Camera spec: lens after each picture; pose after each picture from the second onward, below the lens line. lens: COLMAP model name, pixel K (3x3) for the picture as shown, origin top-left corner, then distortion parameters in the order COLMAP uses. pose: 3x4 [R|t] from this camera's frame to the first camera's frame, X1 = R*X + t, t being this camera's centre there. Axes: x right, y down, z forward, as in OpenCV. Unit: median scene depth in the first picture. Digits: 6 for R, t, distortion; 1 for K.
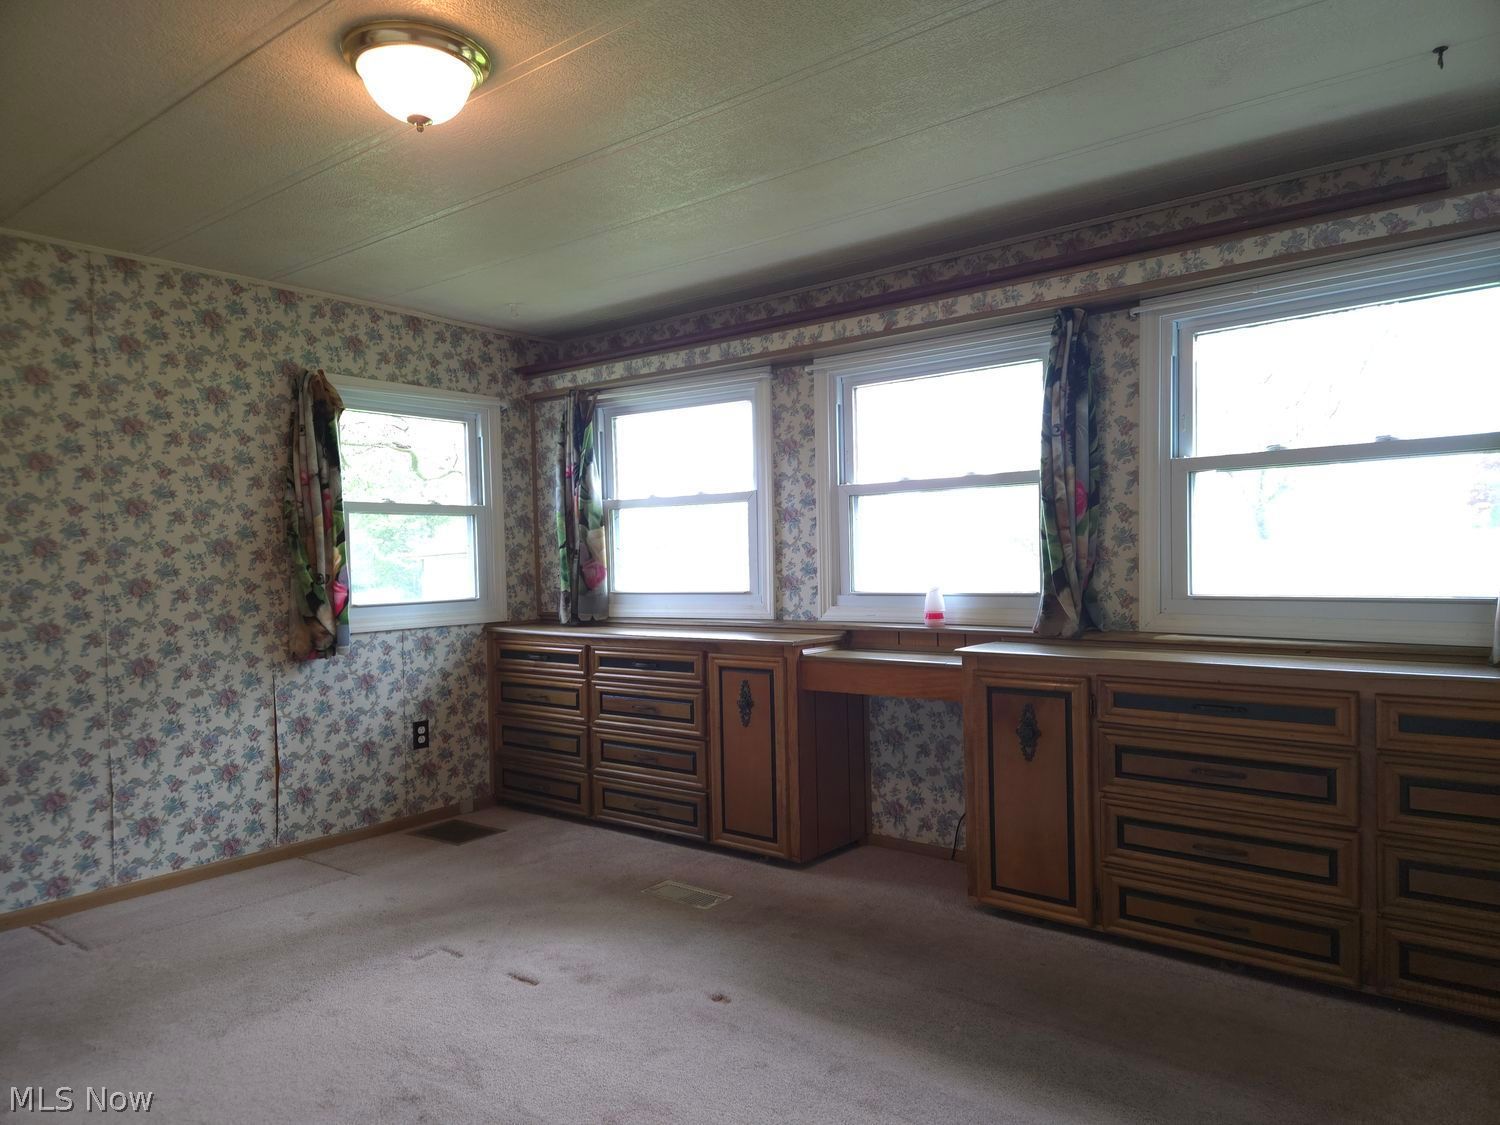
lens RADIAL K [[996.3, 0, 731.0], [0, 996.3, 588.1], [0, 0, 1]] dist [0.068166, -0.057214]
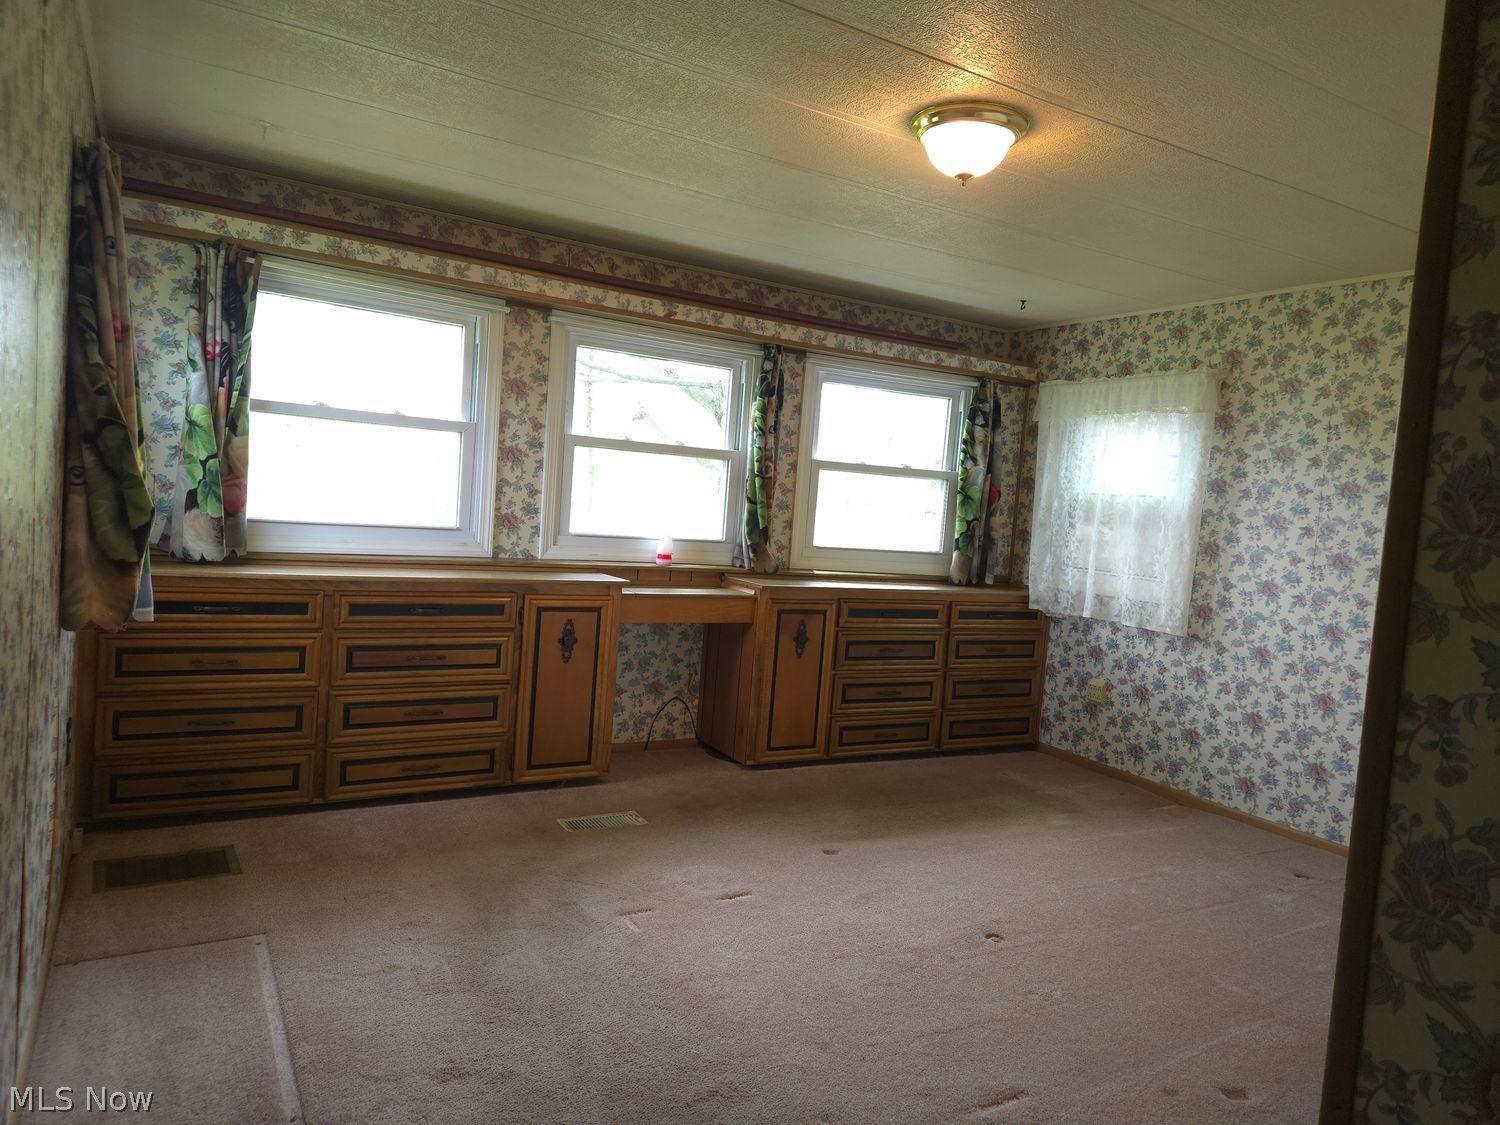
lens RADIAL K [[996.3, 0, 752.0], [0, 996.3, 566.4], [0, 0, 1]] dist [0.068166, -0.057214]
pose [[0.344146, -0.013495, 0.938819, -0.855425], [-0.050484, 0.998184, 0.032854, -0.005739], [-0.937558, -0.058702, 0.342840, 0.440343]]
